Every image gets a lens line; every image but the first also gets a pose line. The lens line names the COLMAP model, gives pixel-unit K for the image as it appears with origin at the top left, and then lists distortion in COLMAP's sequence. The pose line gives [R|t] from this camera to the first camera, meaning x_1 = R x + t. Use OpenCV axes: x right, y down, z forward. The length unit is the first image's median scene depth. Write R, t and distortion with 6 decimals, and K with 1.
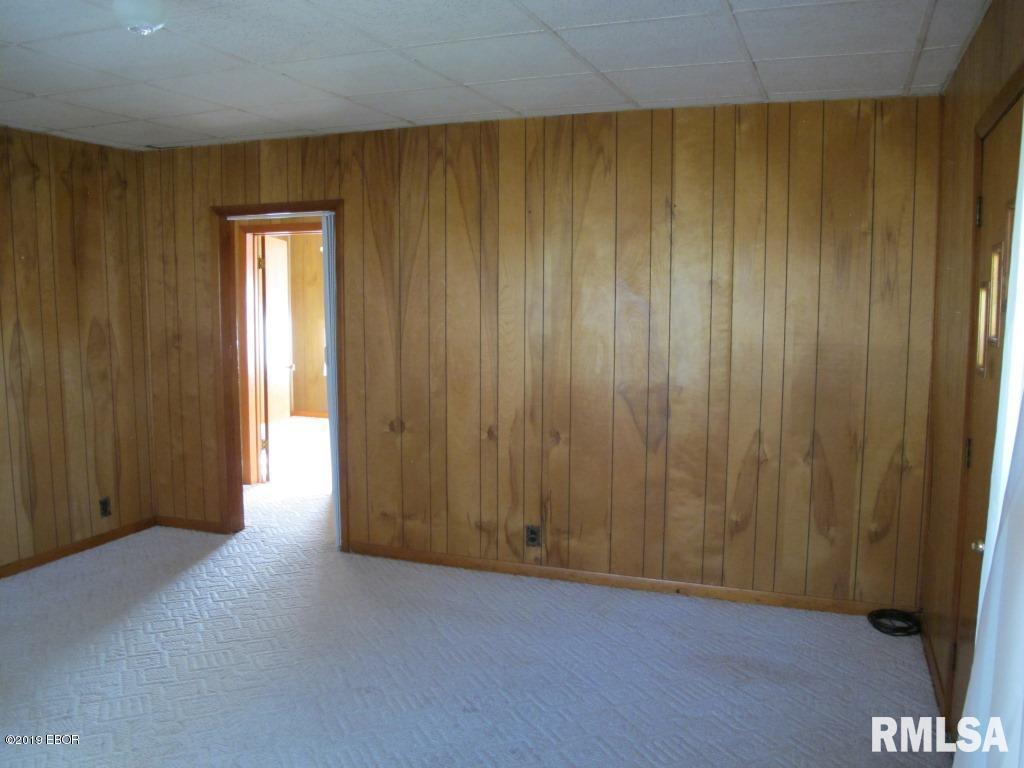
lens RADIAL K [[862.9, 0, 513.0], [0, 862.9, 386.5], [0, 0, 1]] dist [-0.147438, 0.115318]
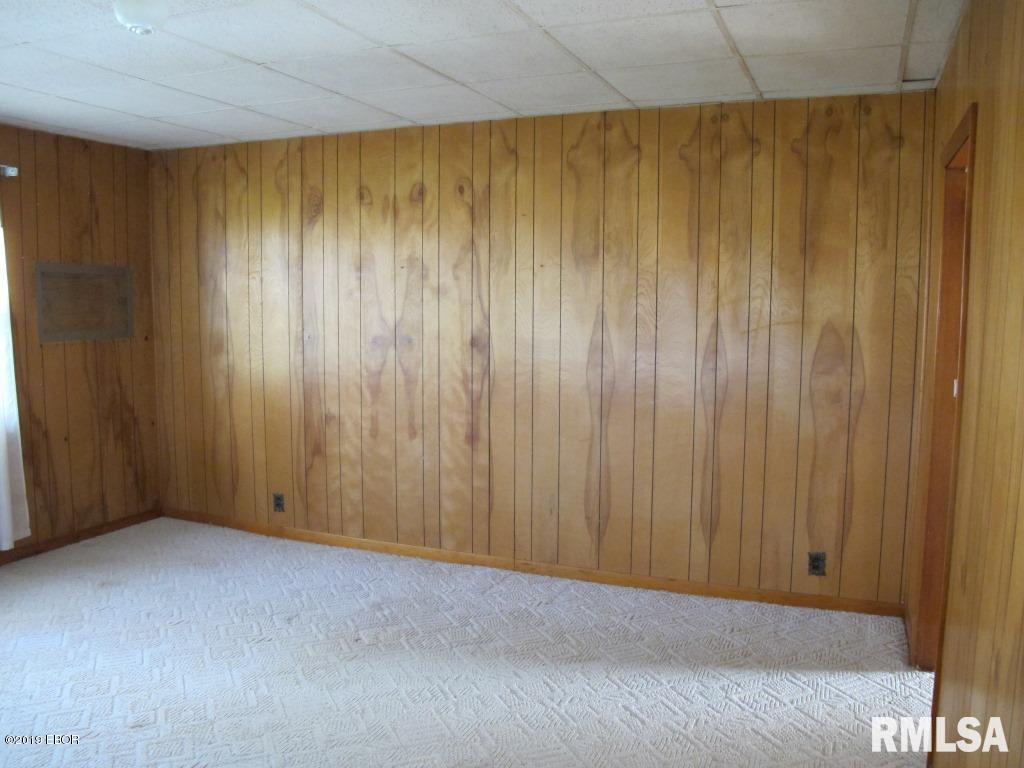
lens RADIAL K [[862.9, 0, 511.9], [0, 862.9, 382.0], [0, 0, 1]] dist [-0.147438, 0.115318]
pose [[-0.017365, 0.103390, -0.994489, 0.295871], [-0.113247, 0.988035, 0.104696, -0.076854], [0.993415, 0.114440, -0.005448, 0.729677]]
